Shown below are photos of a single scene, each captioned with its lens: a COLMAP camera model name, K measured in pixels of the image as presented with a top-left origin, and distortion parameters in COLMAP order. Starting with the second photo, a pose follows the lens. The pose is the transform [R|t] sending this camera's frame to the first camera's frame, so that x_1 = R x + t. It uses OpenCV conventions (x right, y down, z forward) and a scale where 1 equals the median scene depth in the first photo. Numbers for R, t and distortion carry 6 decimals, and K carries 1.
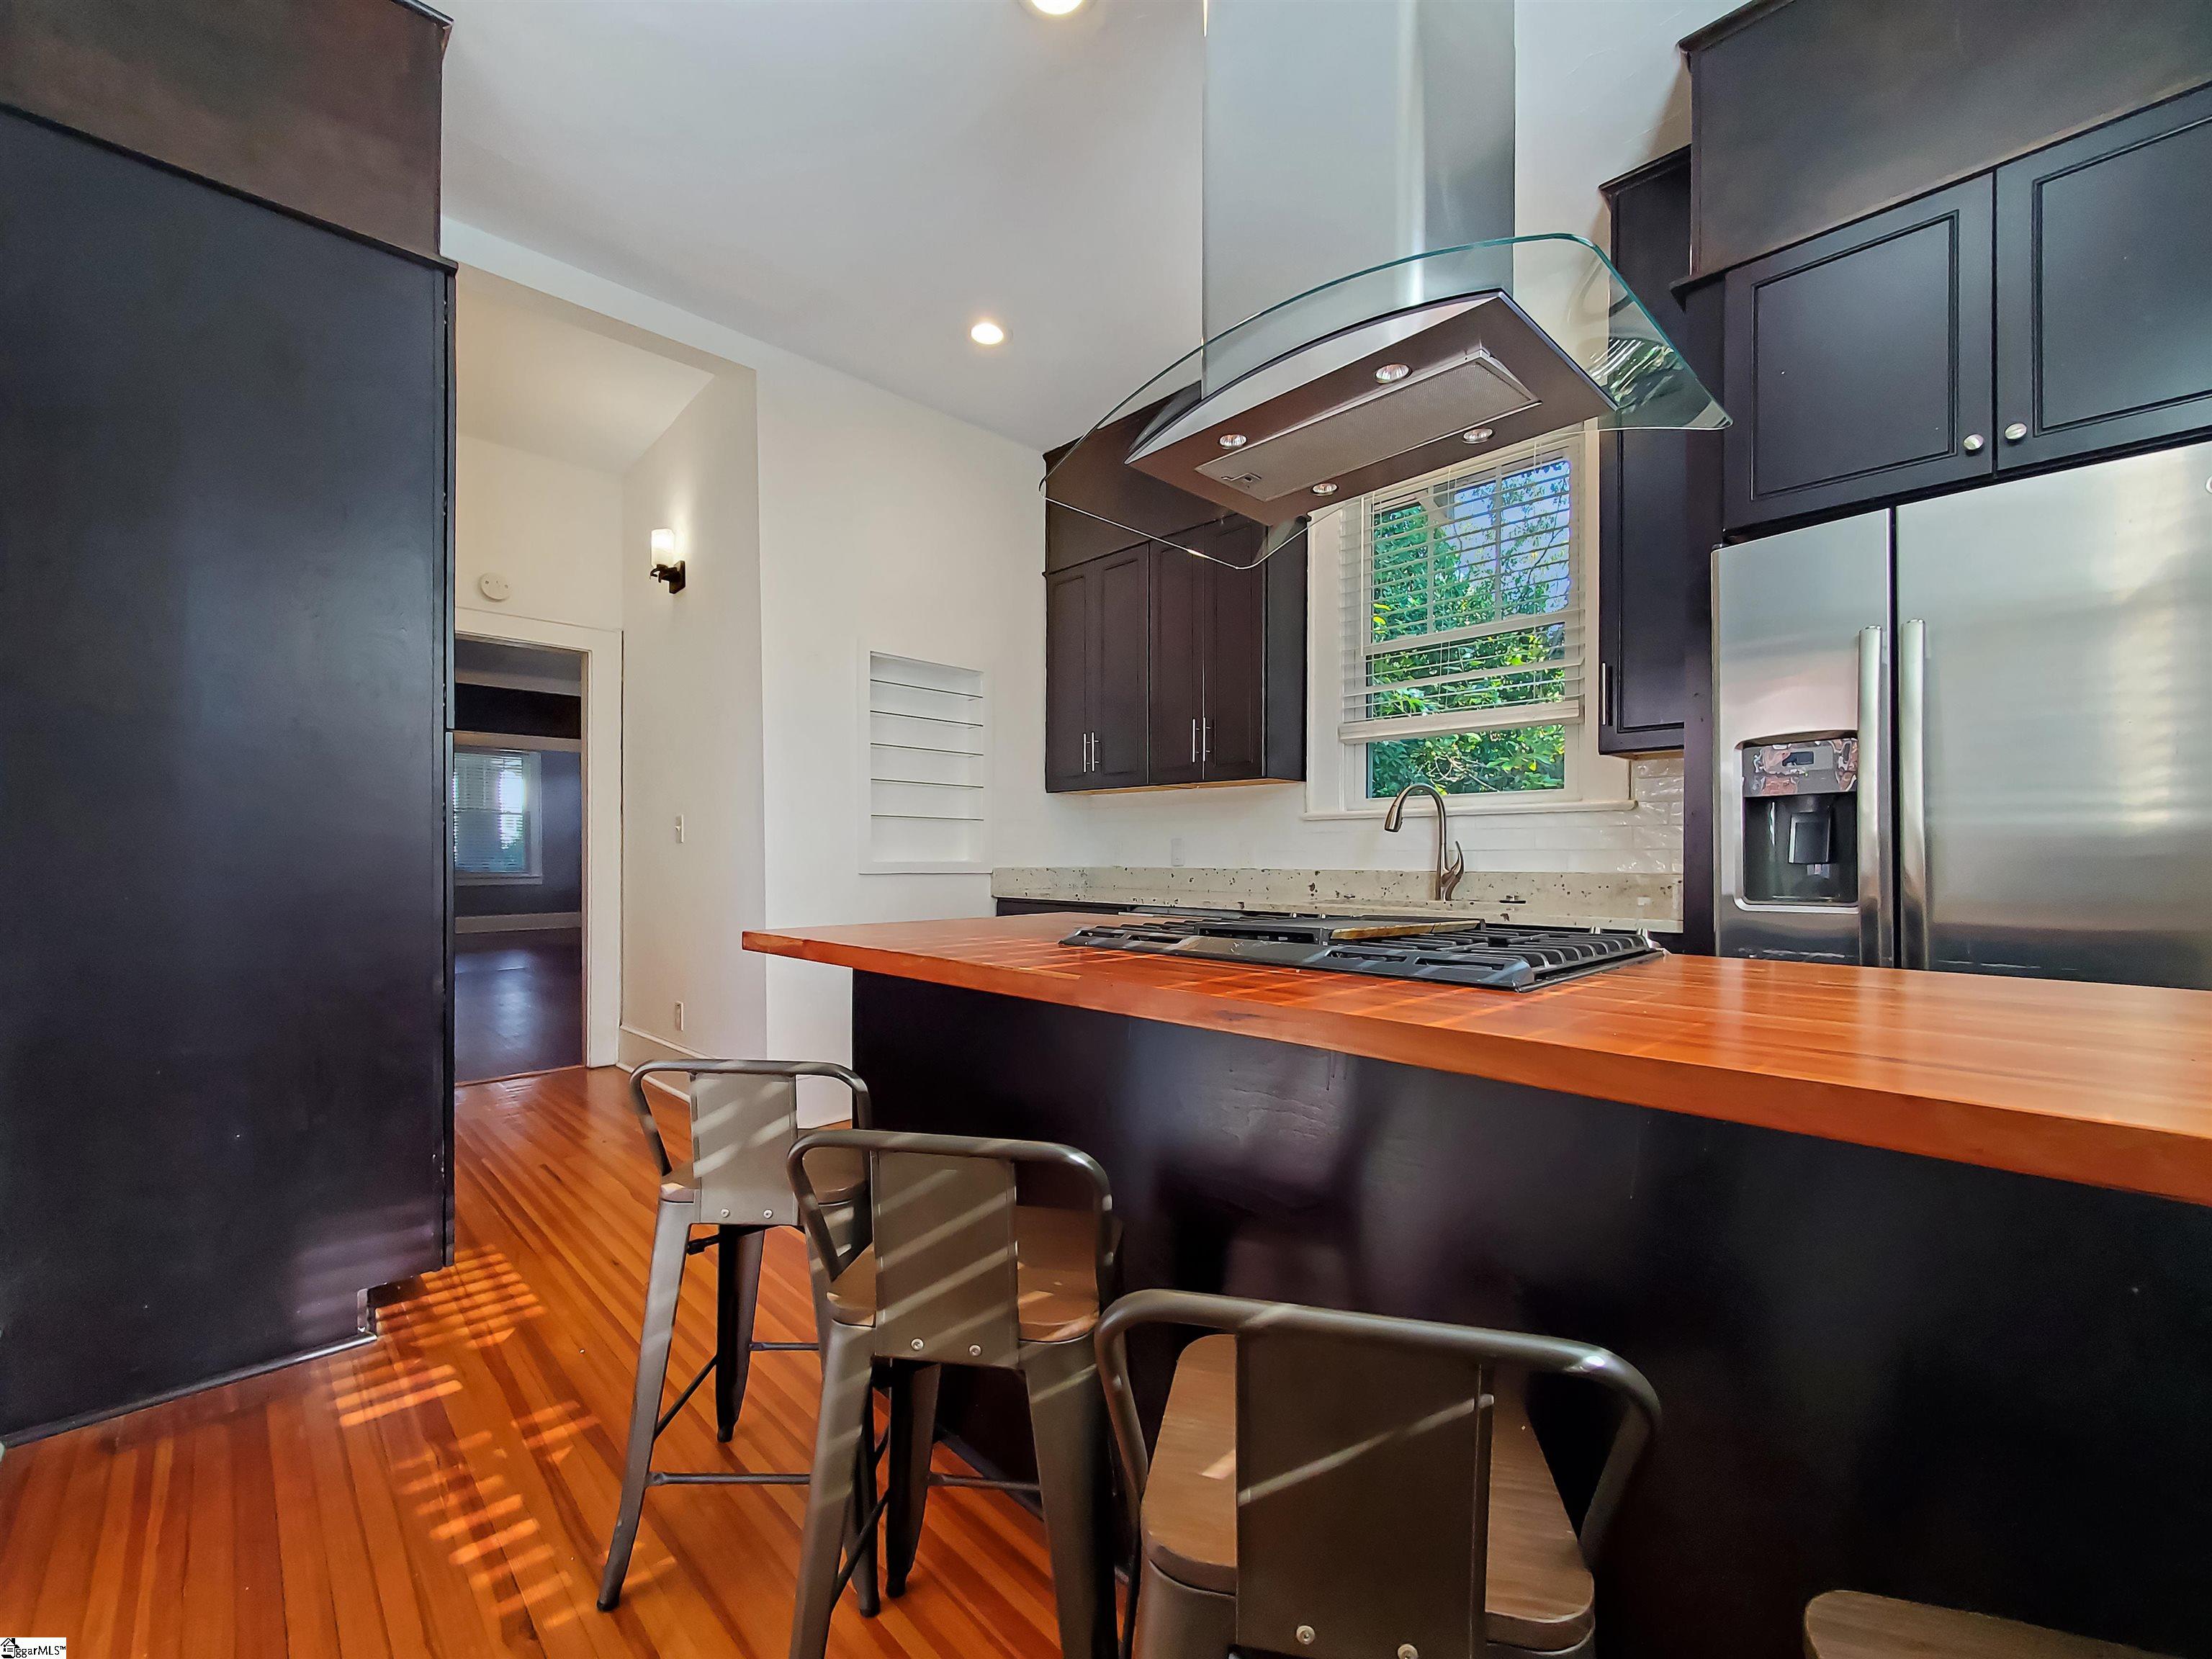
lens RADIAL K [[891.8, 0, 1118.9], [0, 891.8, 875.4], [0, 0, 1]] dist [0.001714, 0.000110]
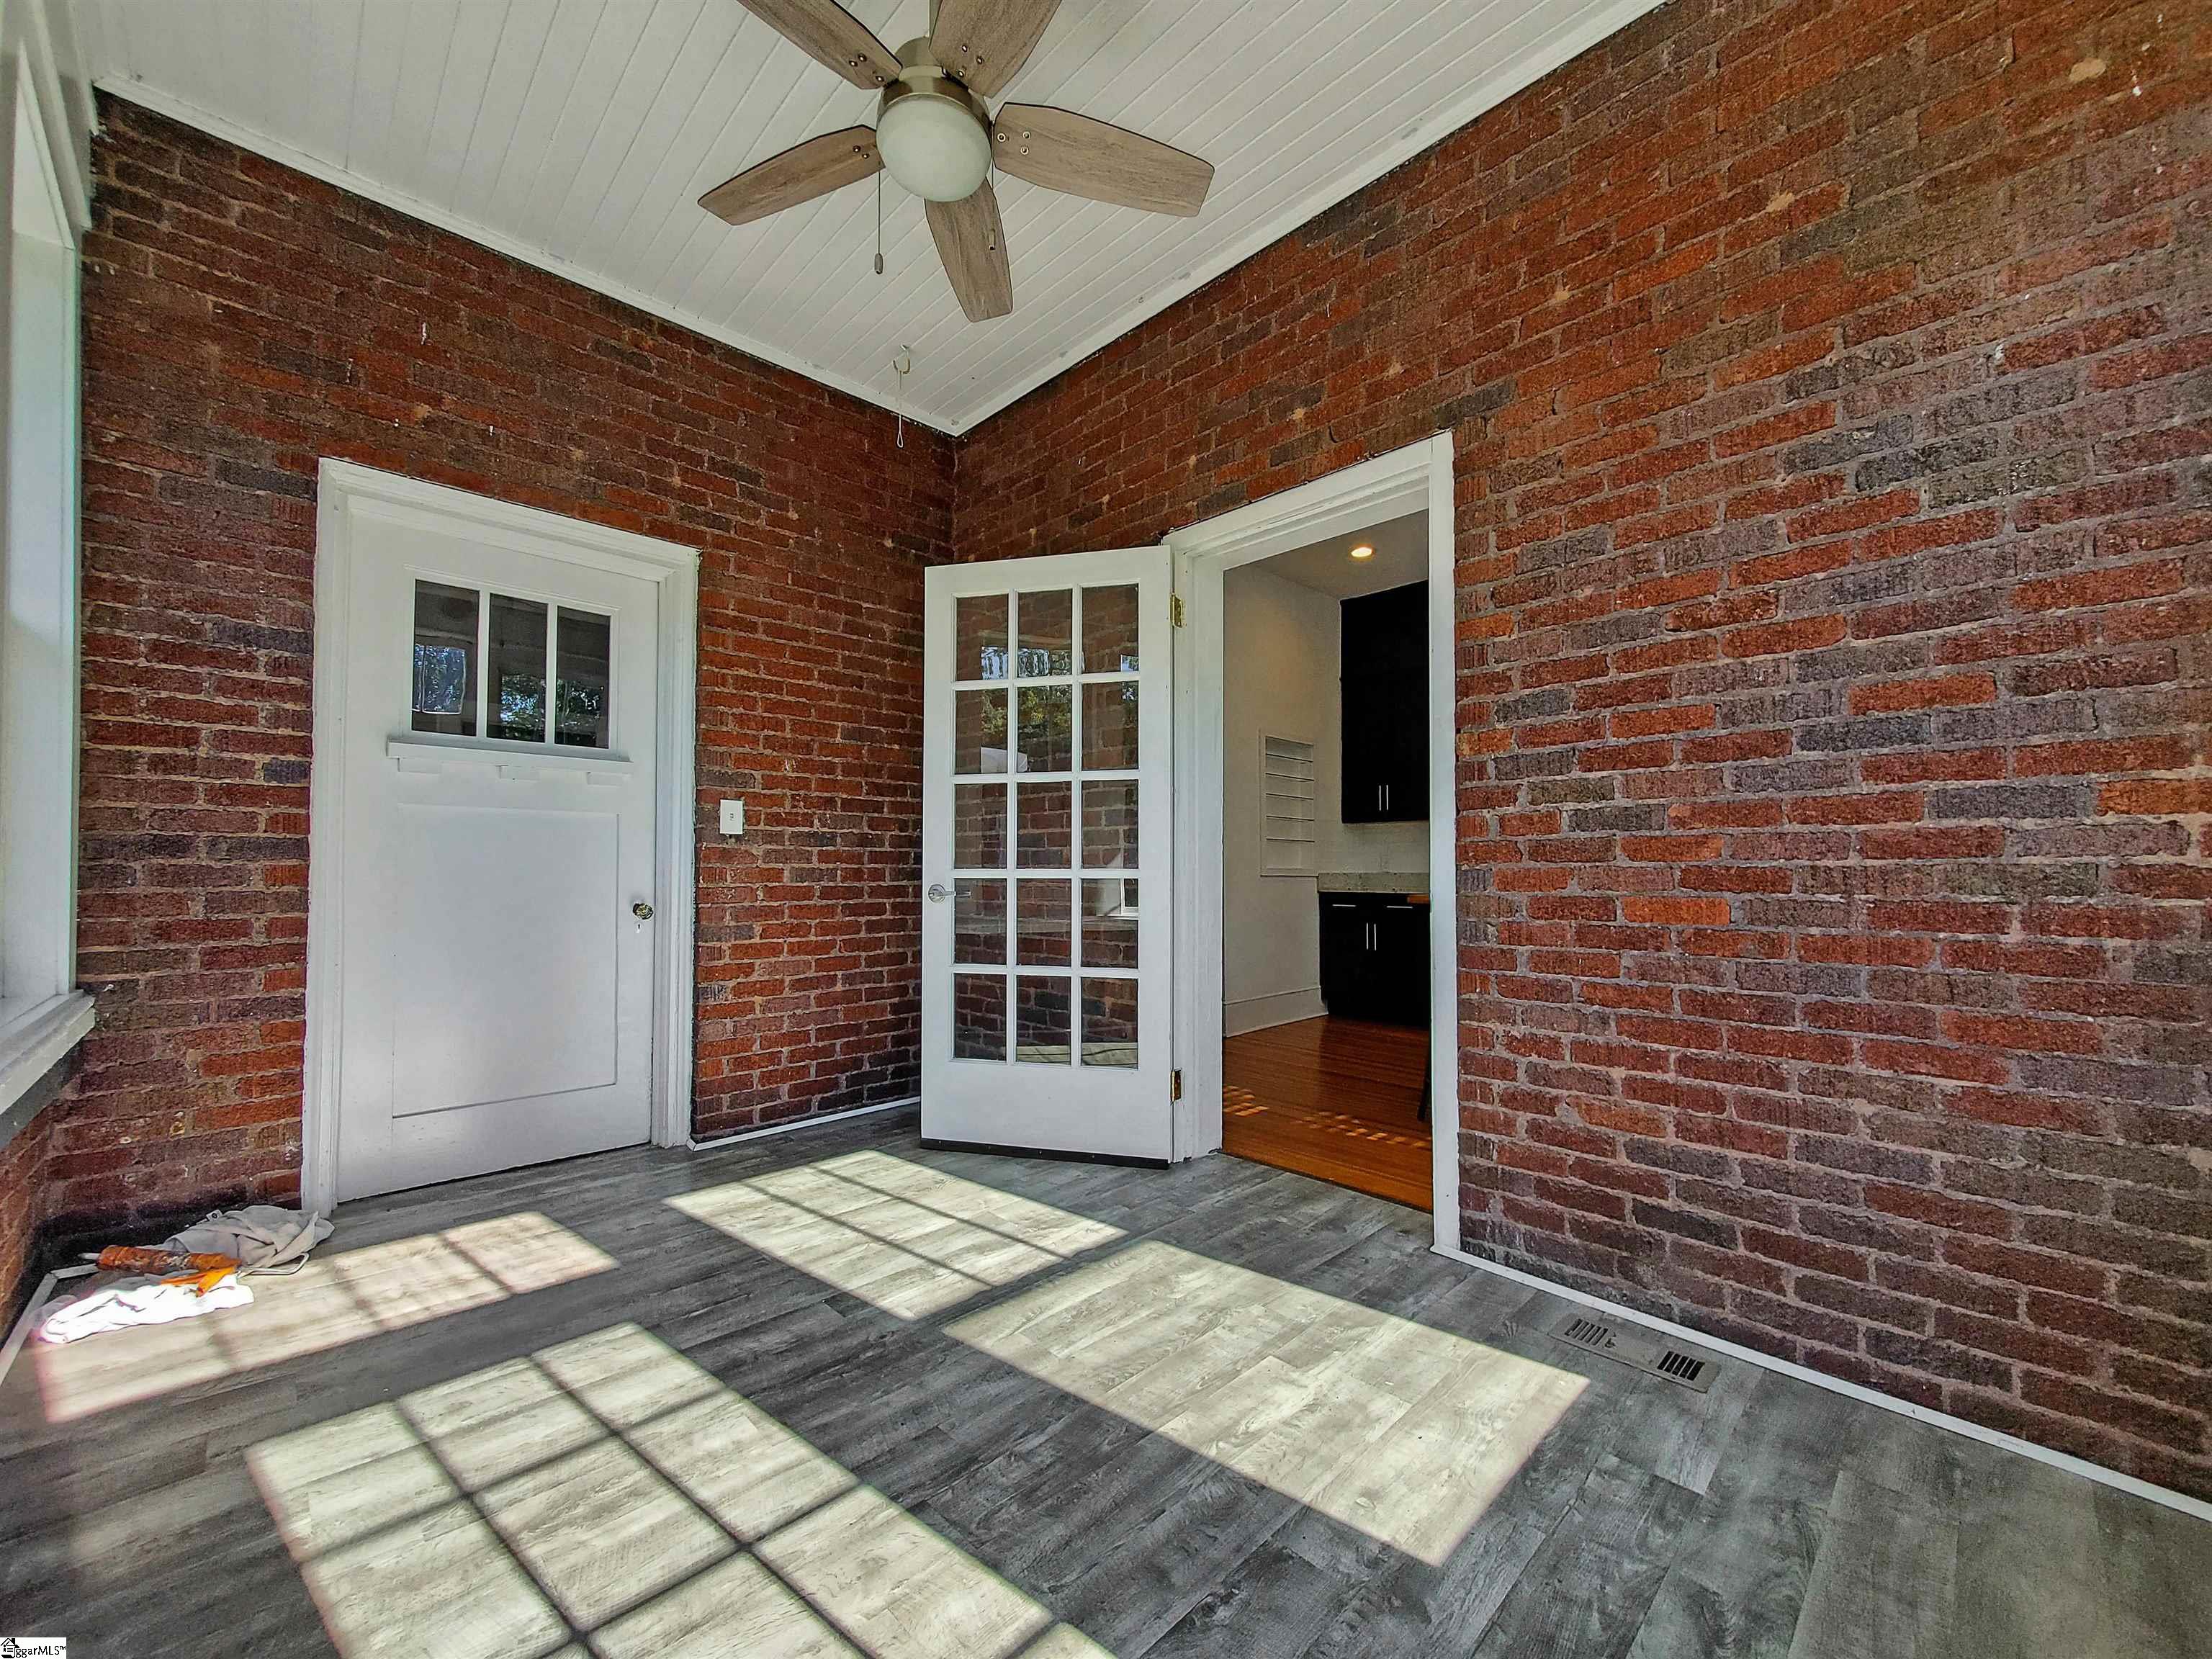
lens RADIAL K [[886.6, 0, 1108.1], [0, 886.6, 844.5], [0, 0, 1]] dist [0.001113, 0.000000]
pose [[0.999878, 0.004972, -0.014833, -1.000541], [-0.005725, 0.998671, -0.051217, 0.046159], [0.014559, 0.051295, 0.998577, -1.074180]]
